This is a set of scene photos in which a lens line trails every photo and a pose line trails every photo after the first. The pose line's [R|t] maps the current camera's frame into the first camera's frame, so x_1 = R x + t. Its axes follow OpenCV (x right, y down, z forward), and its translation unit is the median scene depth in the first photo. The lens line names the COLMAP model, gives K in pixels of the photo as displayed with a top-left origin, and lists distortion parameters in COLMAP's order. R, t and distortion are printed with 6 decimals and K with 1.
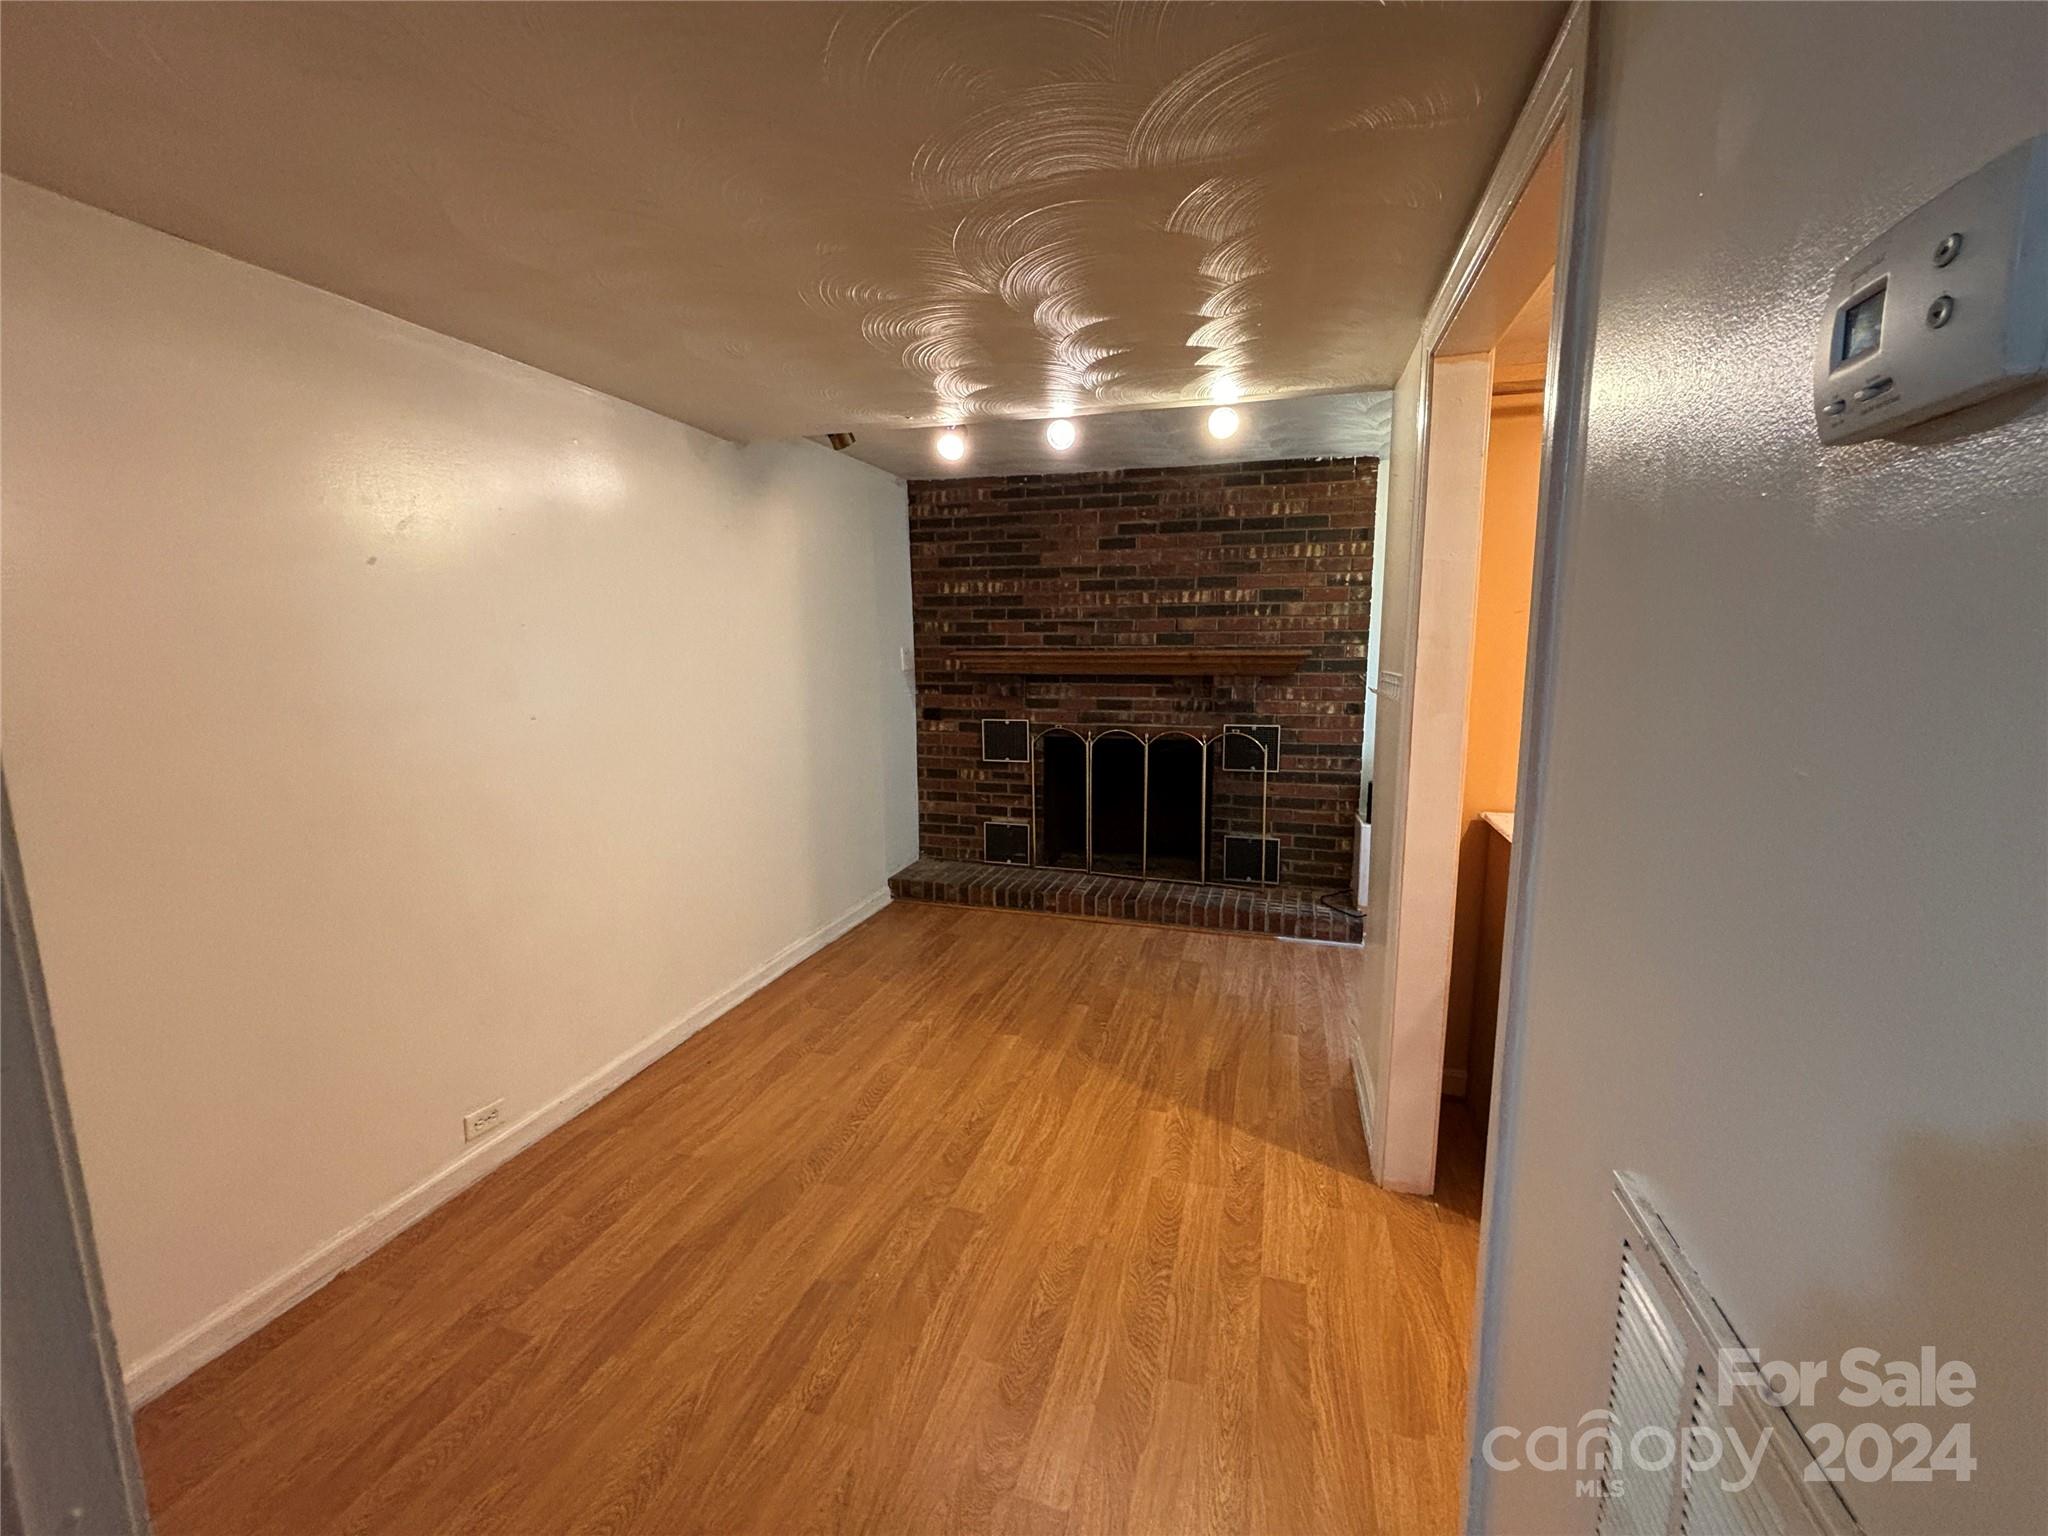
lens RADIAL K [[828.2, 0, 1004.5], [0, 828.2, 765.6], [0, 0, 1]] dist [0.002857, -0.001515]
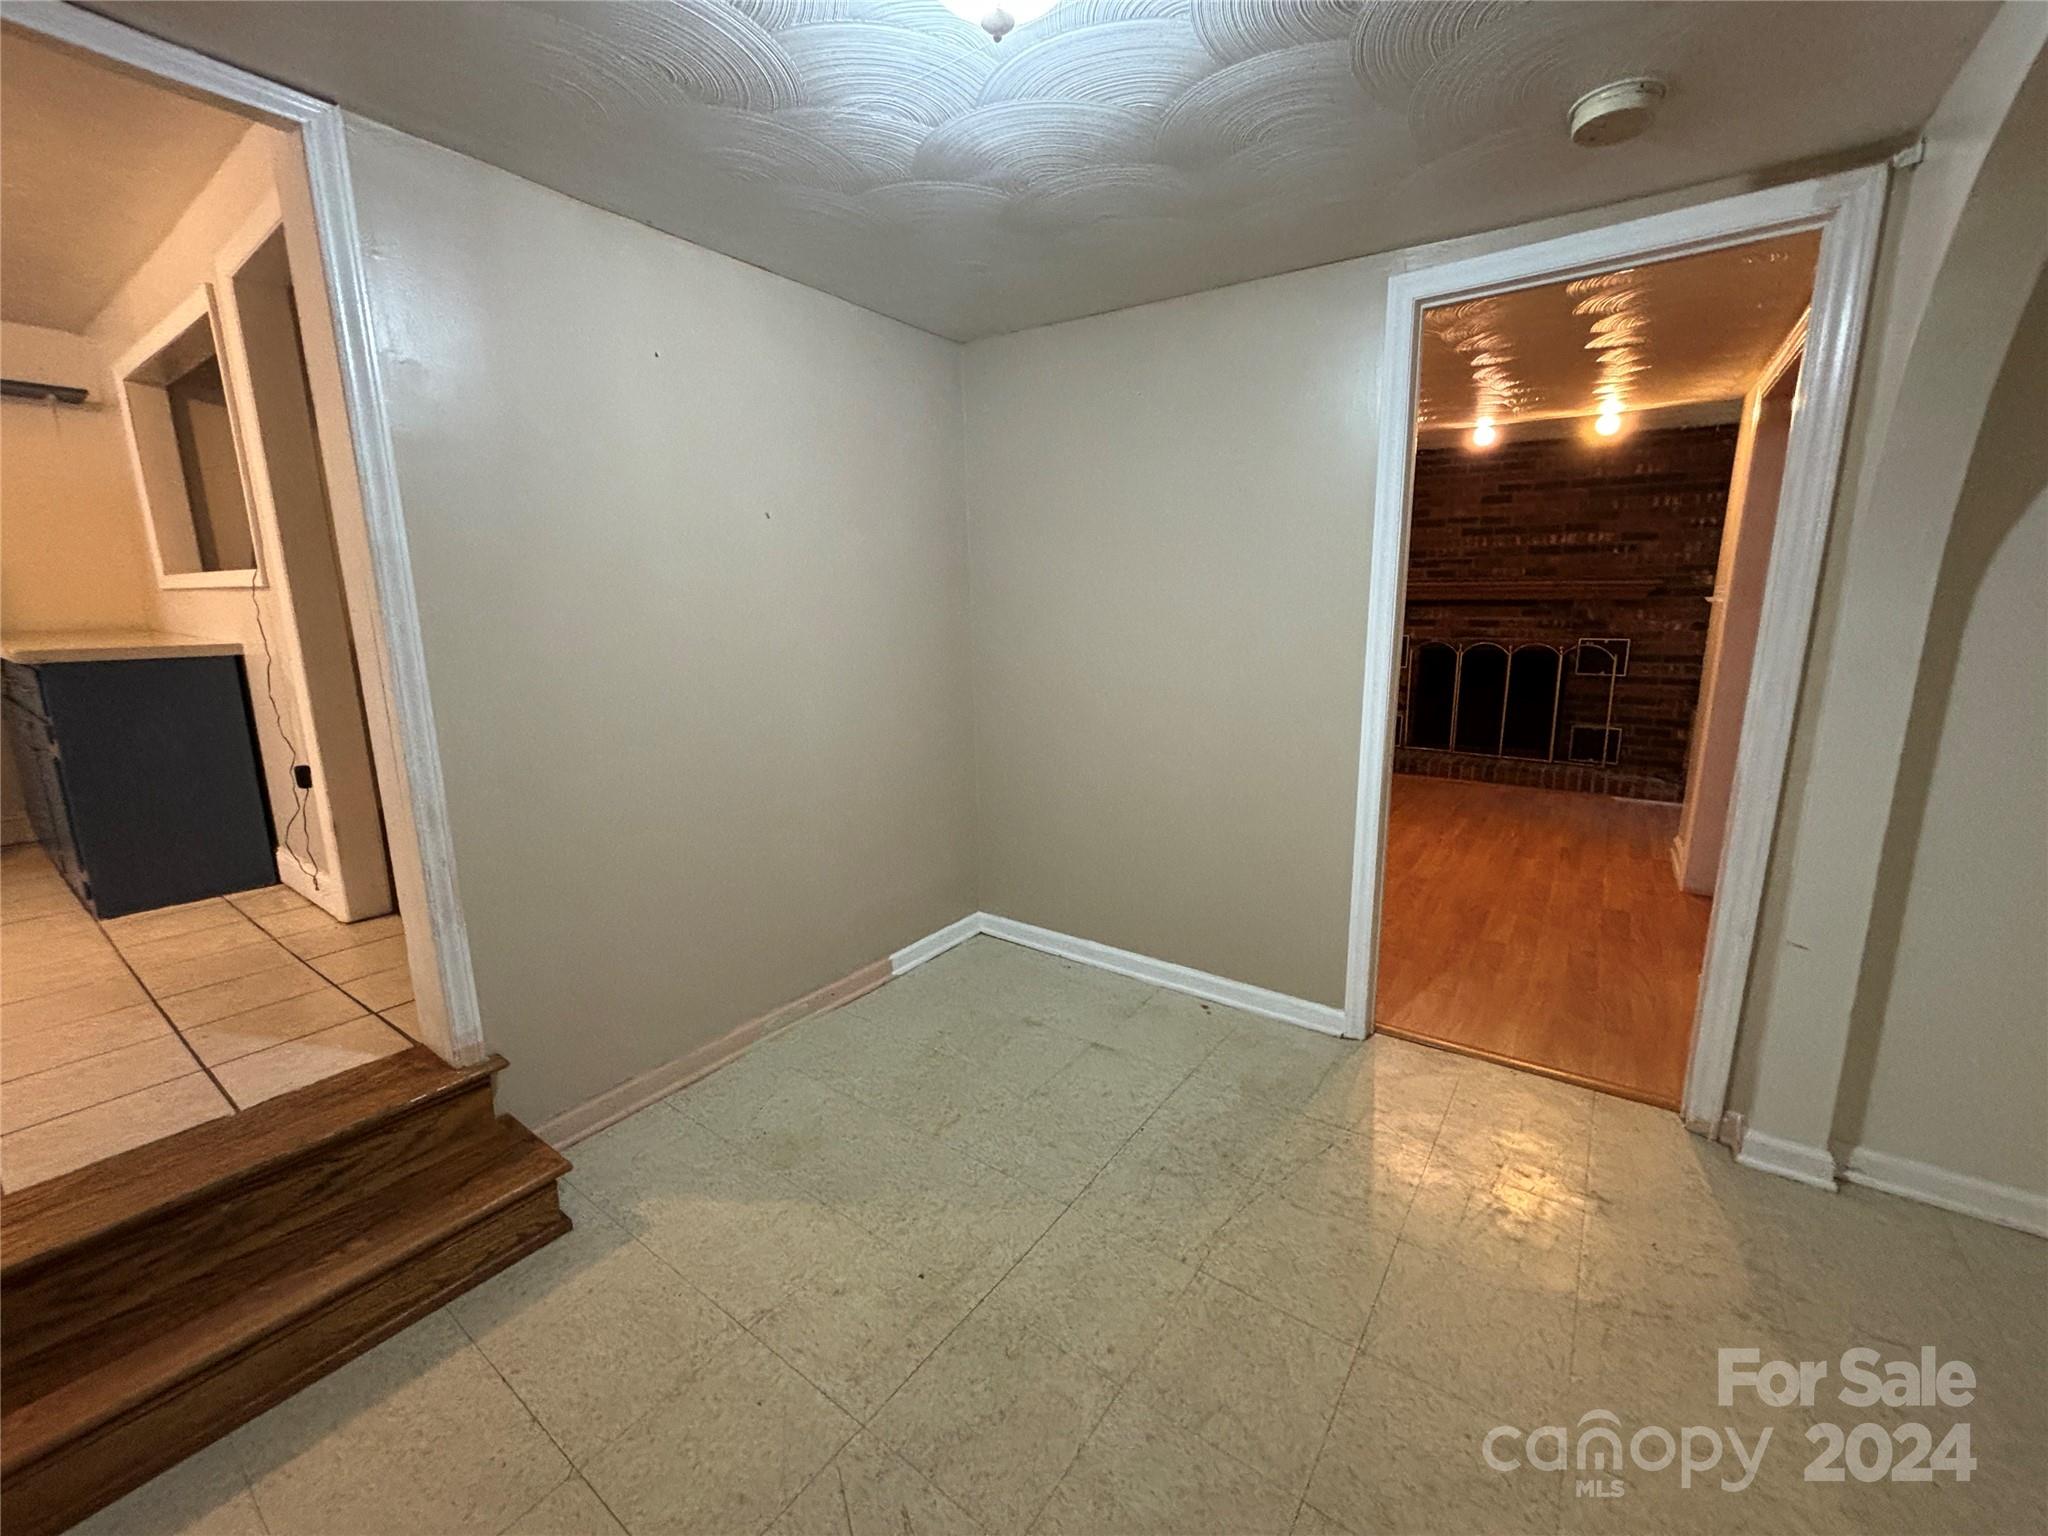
lens RADIAL K [[828.2, 0, 1034.5], [0, 828.2, 760.9], [0, 0, 1]] dist [0.002857, -0.001515]
pose [[0.958799, 0.056494, -0.278411, -0.182600], [-0.041872, 0.997427, 0.058194, 0.103117], [0.280982, -0.044139, 0.958697, -0.498309]]
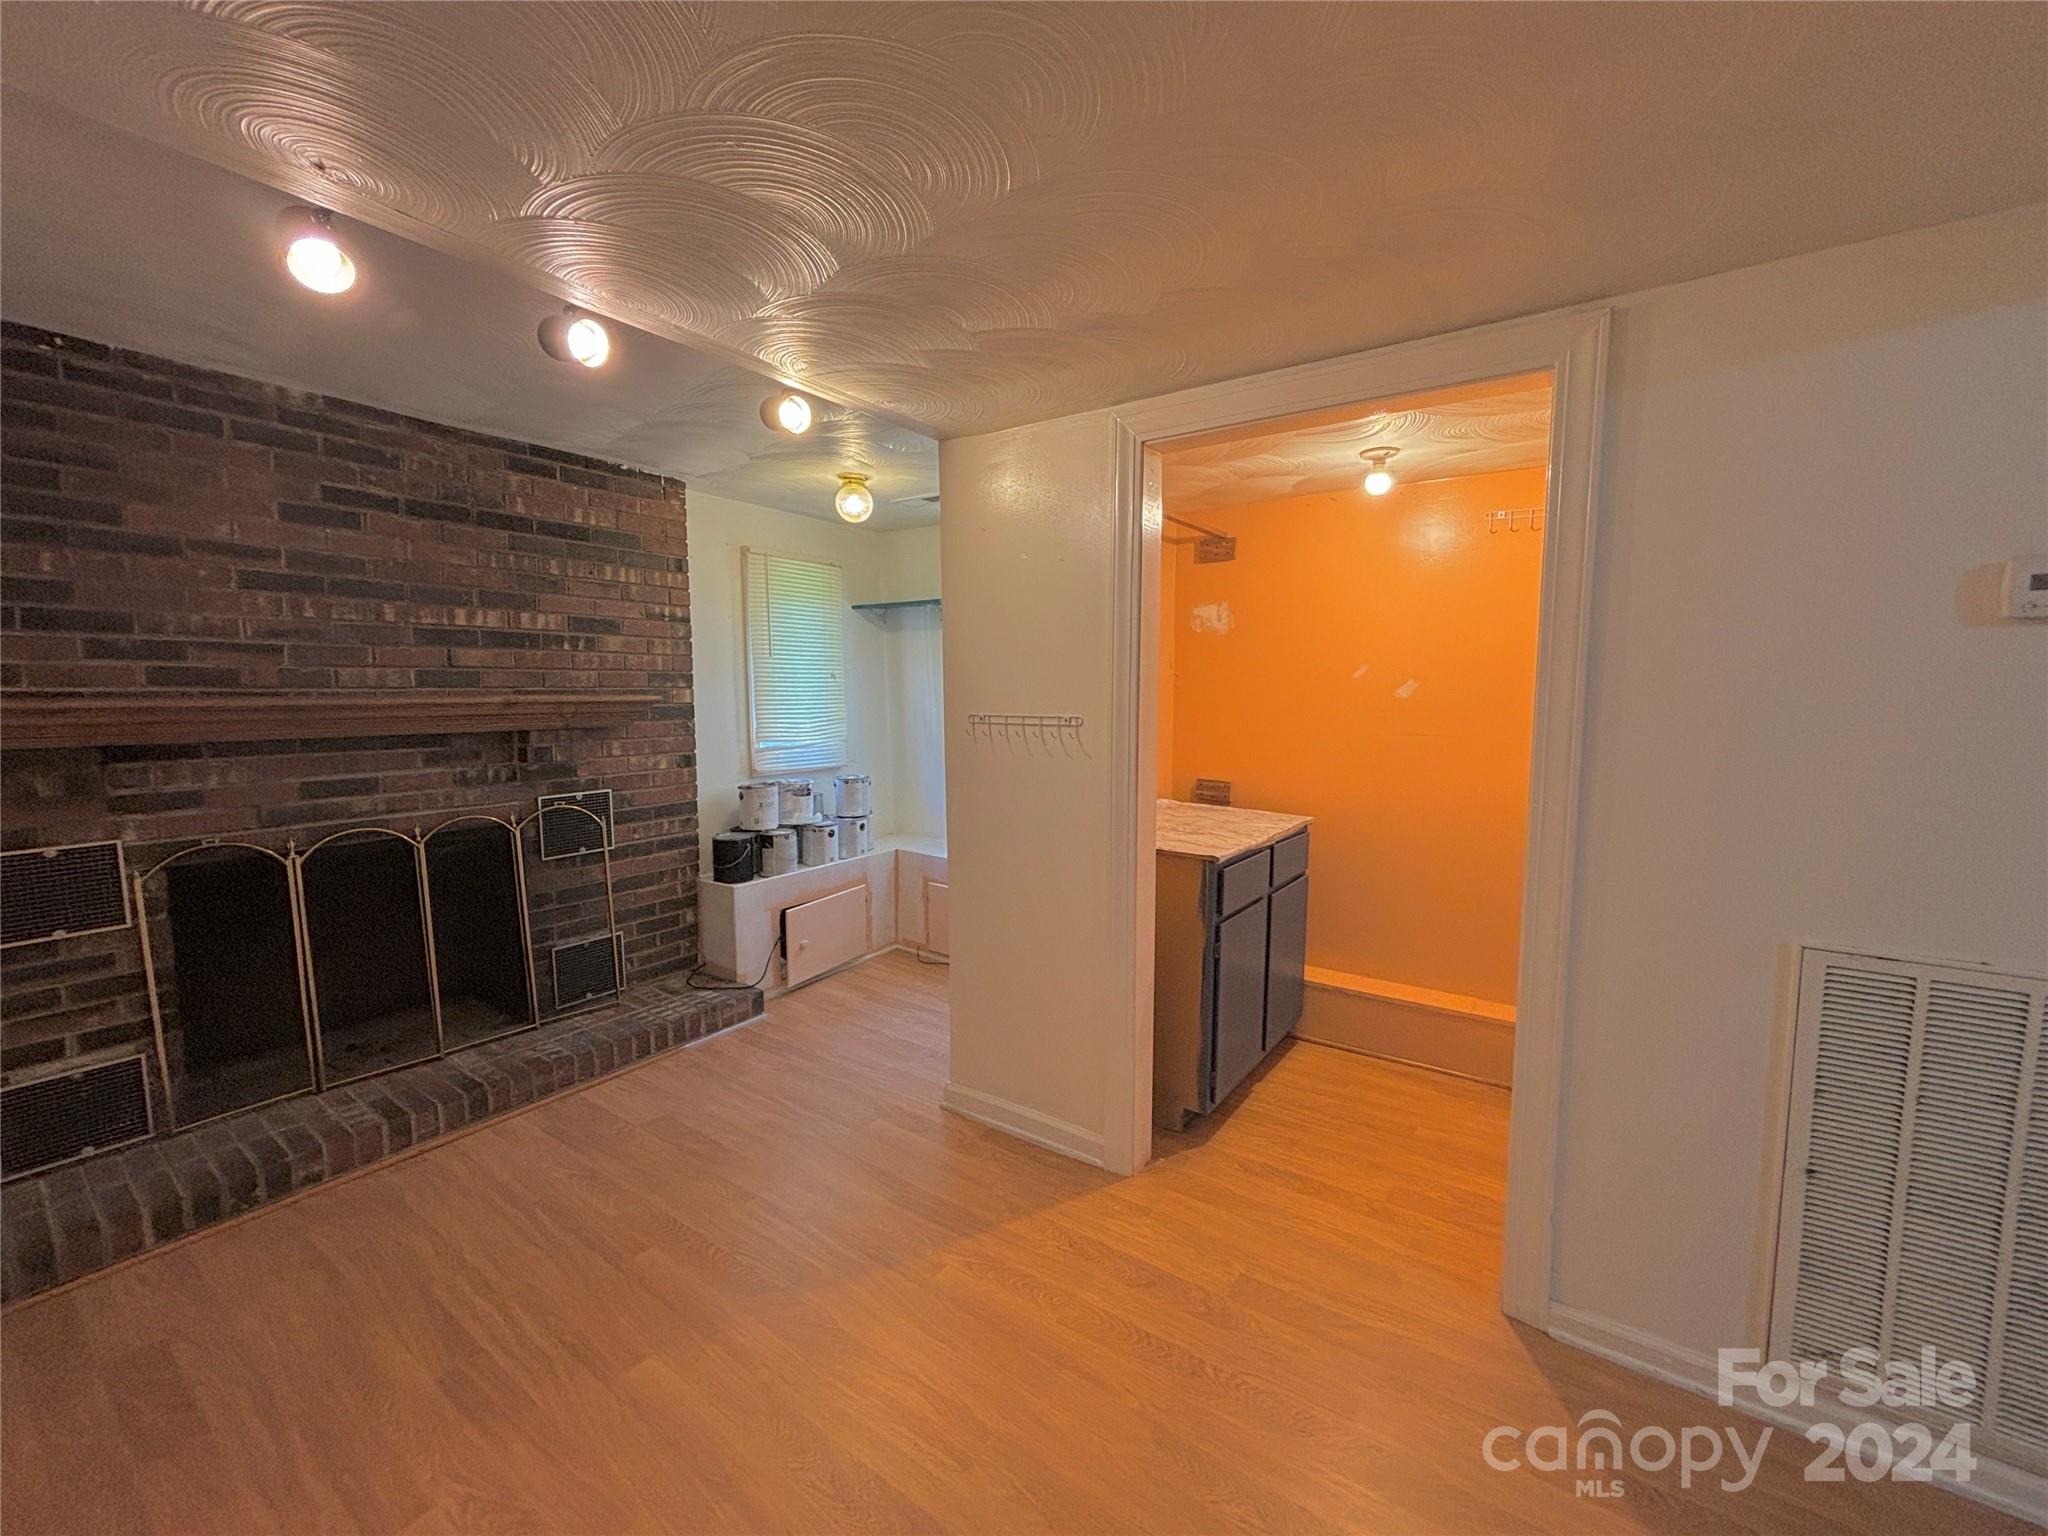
lens RADIAL K [[828.2, 0, 1022.1], [0, 828.2, 762.5], [0, 0, 1]] dist [0.002857, -0.001515]
pose [[0.290388, -0.078774, 0.953661, -0.303892], [0.143132, 0.988970, 0.038107, -0.047356], [-0.946144, 0.125433, 0.298460, 0.385222]]
